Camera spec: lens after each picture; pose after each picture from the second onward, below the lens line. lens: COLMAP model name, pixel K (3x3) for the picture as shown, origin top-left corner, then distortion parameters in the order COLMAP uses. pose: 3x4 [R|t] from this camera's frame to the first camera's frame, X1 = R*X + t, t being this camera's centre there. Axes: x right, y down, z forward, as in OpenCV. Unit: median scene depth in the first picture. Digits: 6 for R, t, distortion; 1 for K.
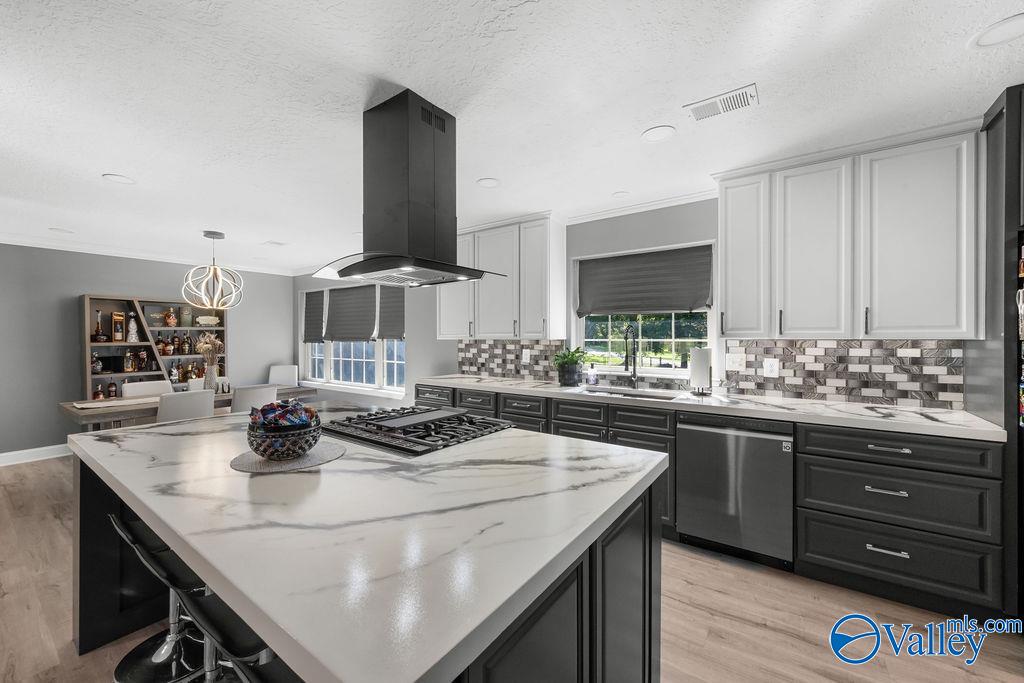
lens RADIAL K [[401.6, 0, 505.2], [0, 401.6, 338.6], [0, 0, 1]] dist [-0.003590, -0.000127]
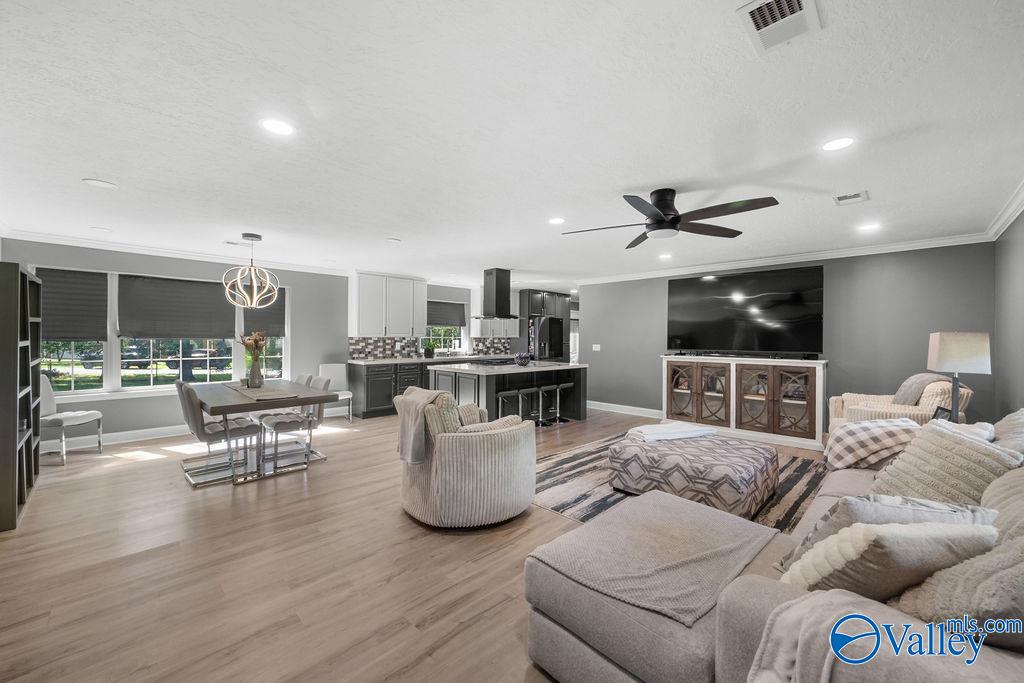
lens RADIAL K [[401.6, 0, 512.0], [0, 401.6, 339.2], [0, 0, 1]] dist [-0.003590, -0.000127]
pose [[0.139847, -0.000143, 0.990173, -1.687824], [-0.000726, 1.000000, 0.000247, 0.010167], [-0.990173, -0.000754, 0.139847, 0.198808]]
